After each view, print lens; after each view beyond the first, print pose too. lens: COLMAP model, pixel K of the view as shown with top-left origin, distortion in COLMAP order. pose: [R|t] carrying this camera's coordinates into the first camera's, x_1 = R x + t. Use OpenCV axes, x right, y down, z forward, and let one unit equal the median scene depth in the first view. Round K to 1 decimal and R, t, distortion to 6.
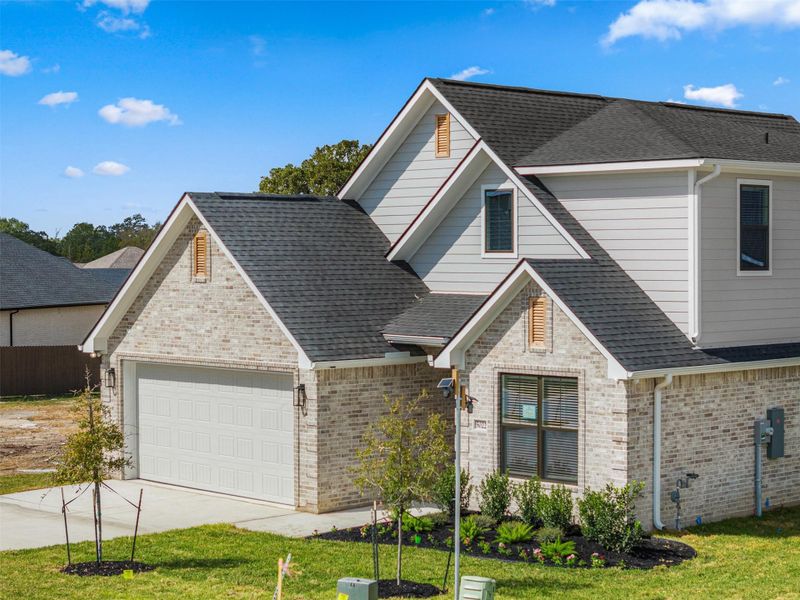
lens RADIAL K [[1618.5, 0, 400.0], [0, 1618.5, 300.0], [0, 0, 1]] dist [-0.085625, -0.096341]
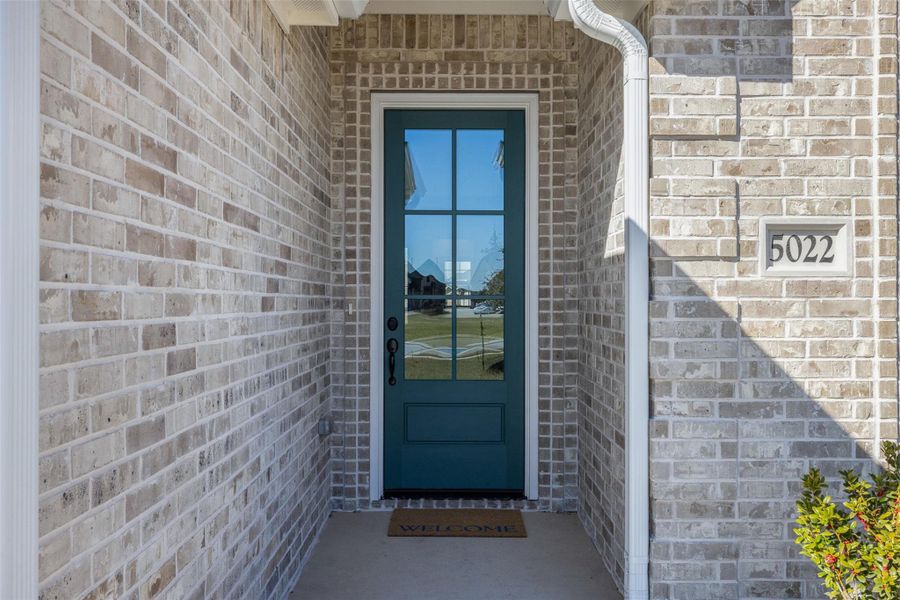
lens RADIAL K [[786.8, 0, 450.0], [0, 786.8, 300.0], [0, 0, 1]] dist [0.005183, 0.002151]
pose [[0.690147, 0.004674, 0.723654, -0.059236], [0.014805, 0.999679, -0.020576, 0.084120], [-0.723518, 0.024914, 0.689856, 0.941673]]
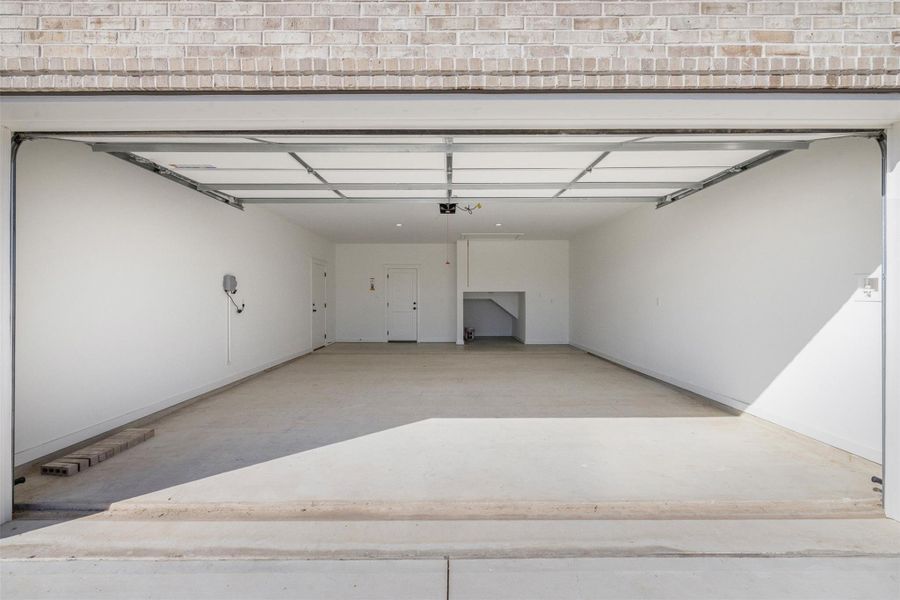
lens RADIAL K [[494.5, 0, 450.0], [0, 494.5, 300.0], [0, 0, 1]] dist [-0.001495, 0.000383]
pose [[0.690401, -0.000418, 0.723426, -0.197159], [0.019080, 0.999663, -0.017631, 0.083791], [-0.723175, 0.025975, 0.690176, 1.007526]]
